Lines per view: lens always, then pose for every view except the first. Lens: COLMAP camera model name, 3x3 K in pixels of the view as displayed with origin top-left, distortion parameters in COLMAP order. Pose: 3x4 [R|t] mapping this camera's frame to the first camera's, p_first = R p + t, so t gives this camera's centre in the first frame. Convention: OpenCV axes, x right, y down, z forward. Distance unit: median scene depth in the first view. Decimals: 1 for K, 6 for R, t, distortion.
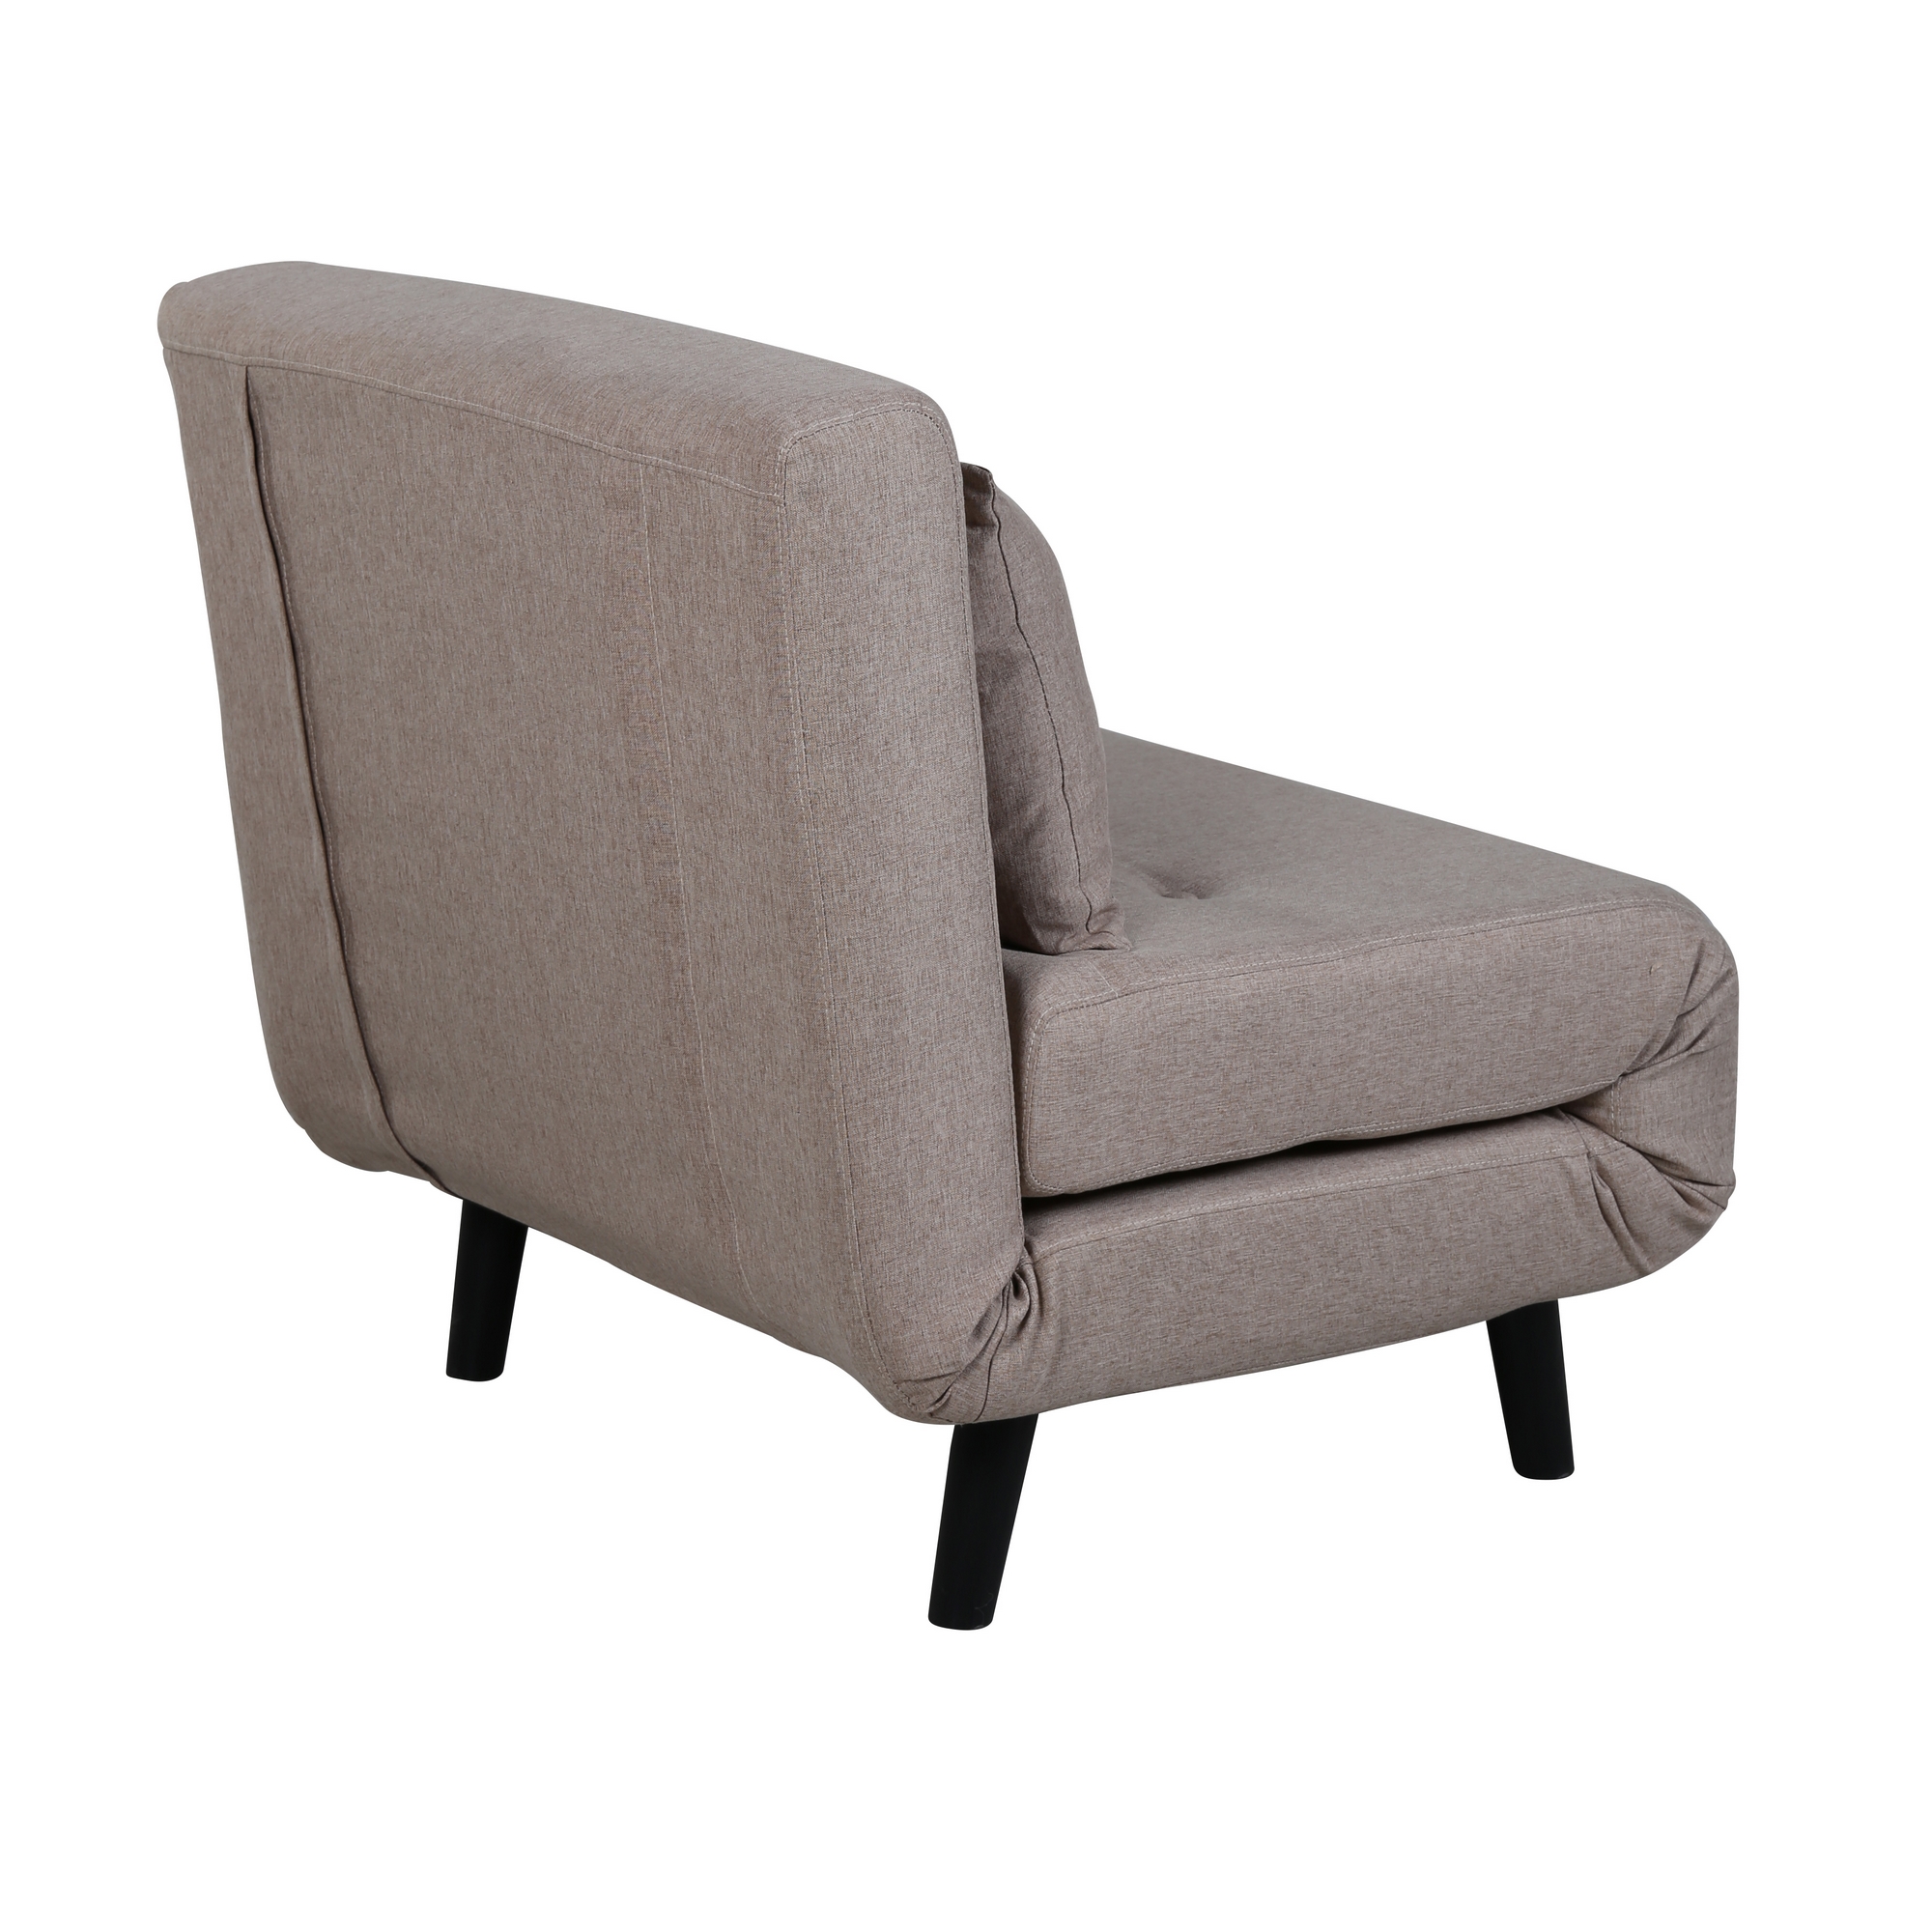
lens RADIAL K [[5318.9, 0, 980.7], [0, 5318.9, 991.5], [0, 0, 1]] dist [0.164639, 0.000000]
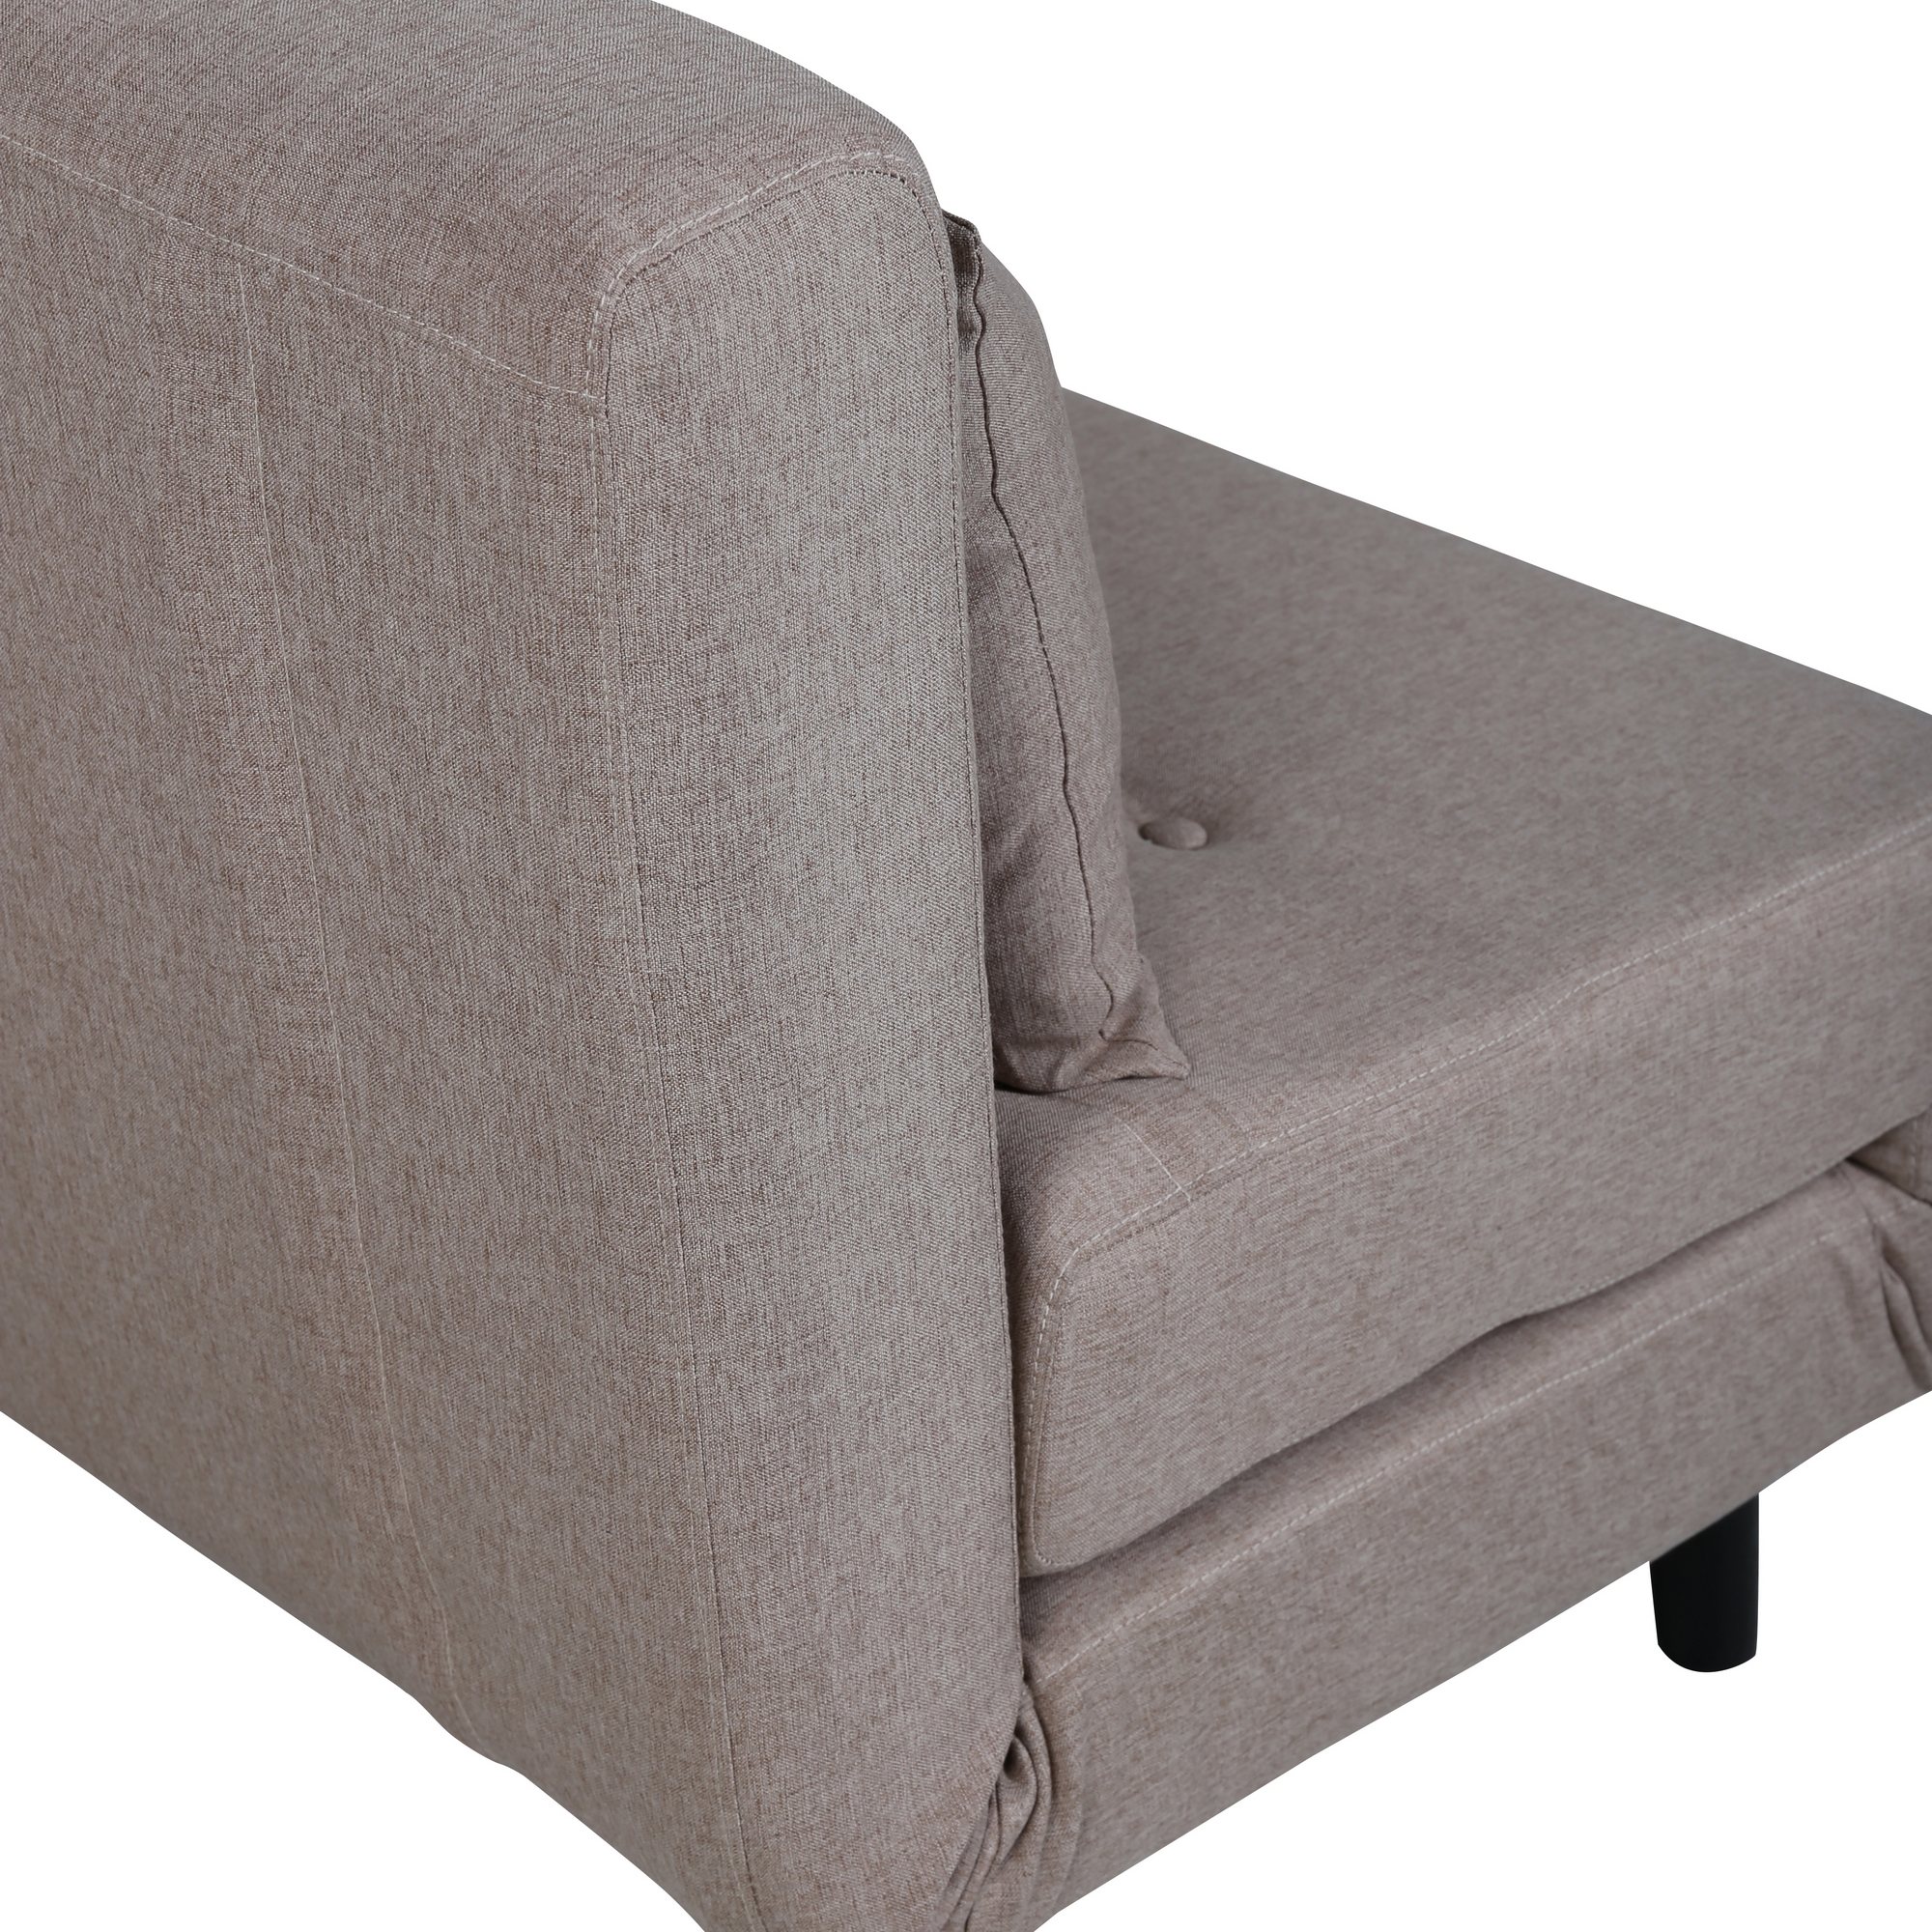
lens RADIAL K [[4960.0, 0, 930.6], [0, 4960.0, 962.1], [0, 0, 1]] dist [0.114889, 0.000000]
pose [[0.986878, -0.053718, 0.152272, -0.070369], [0.016699, 0.971936, 0.234654, -0.133635], [-0.160603, -0.229032, 0.960079, 0.545661]]
